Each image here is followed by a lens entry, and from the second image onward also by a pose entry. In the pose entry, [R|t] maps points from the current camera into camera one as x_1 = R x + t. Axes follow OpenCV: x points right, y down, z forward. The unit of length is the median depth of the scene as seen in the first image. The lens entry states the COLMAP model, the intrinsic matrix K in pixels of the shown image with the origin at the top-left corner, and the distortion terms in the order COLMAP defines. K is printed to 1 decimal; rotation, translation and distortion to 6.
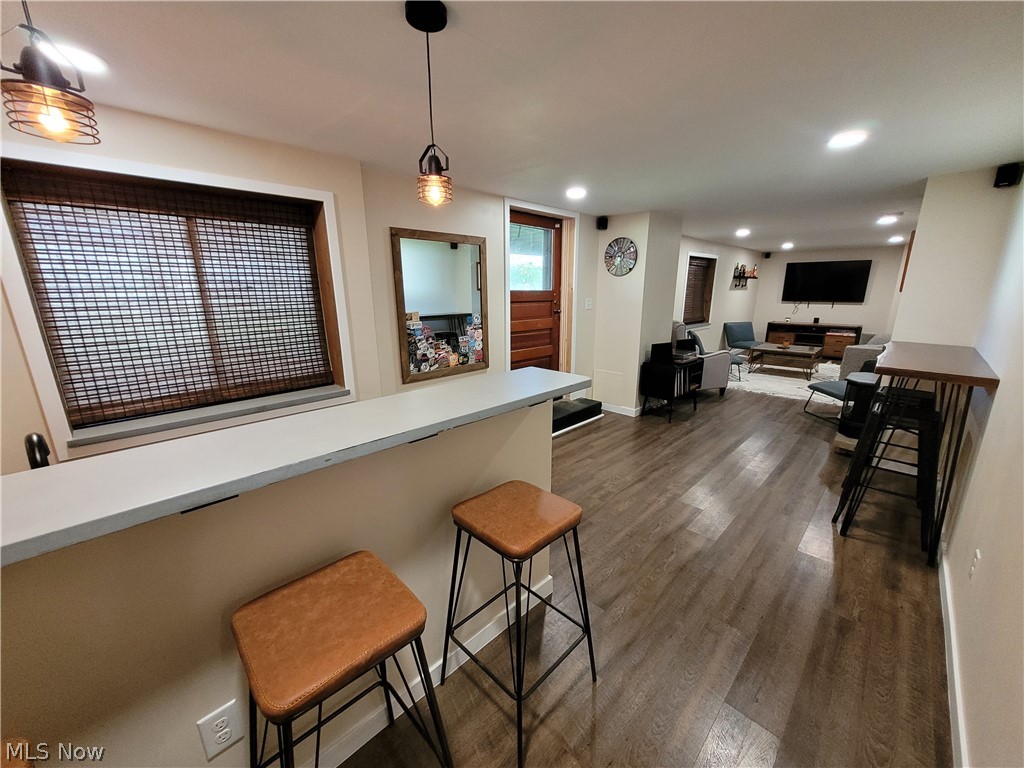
lens RADIAL K [[403.4, 0, 511.3], [0, 403.4, 390.3], [0, 0, 1]] dist [0.000676, 0.000049]
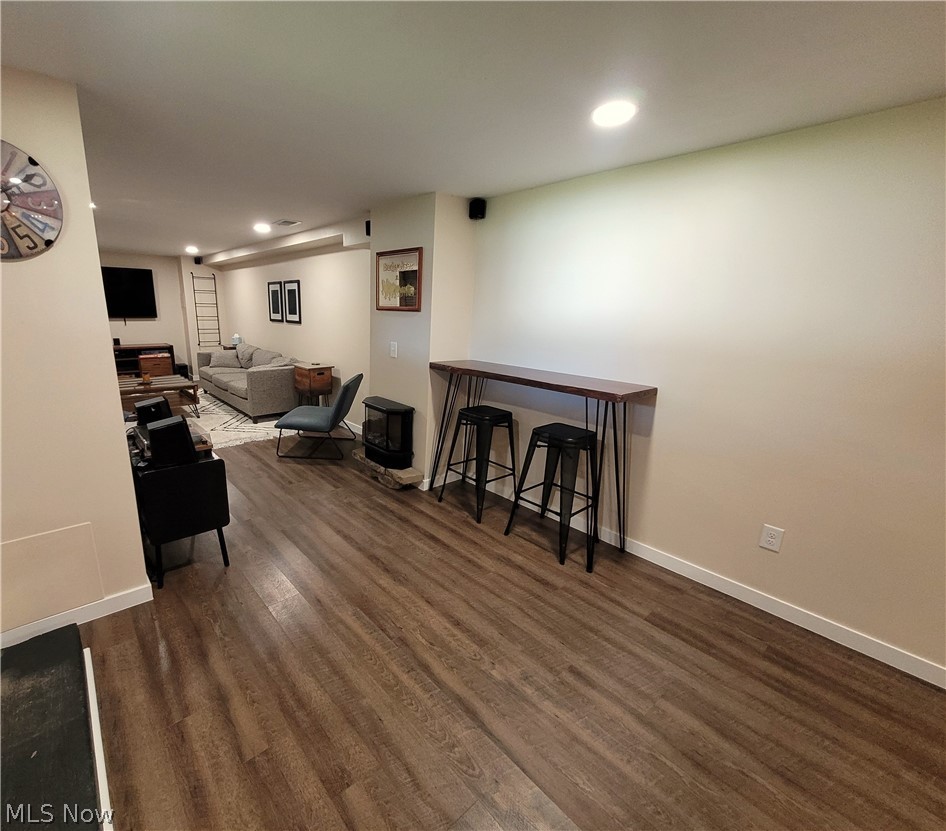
lens RADIAL K [[432.6, 0, 401.2], [0, 432.6, 417.8], [0, 0, 1]] dist [0.003951, 0.000696]
pose [[0.115509, -0.242616, 0.963221, -0.038364], [0.222606, 0.951370, 0.212936, -0.094436], [-0.968041, 0.189823, 0.163900, 0.376440]]
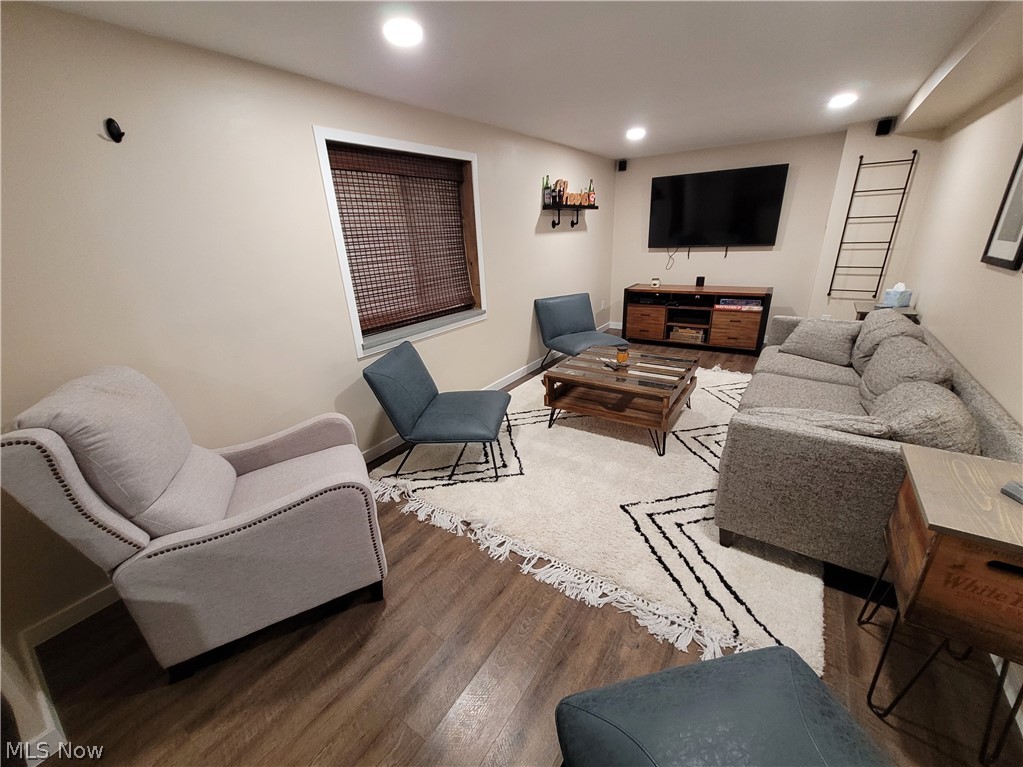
lens RADIAL K [[404.3, 0, 512.7], [0, 404.3, 388.8], [0, 0, 1]] dist [0.001868, 0.000393]
pose [[0.984042, -0.100265, 0.146997, 0.425640], [0.081839, 0.988592, 0.126448, -0.126030], [-0.157999, -0.112400, 0.981021, 0.498954]]
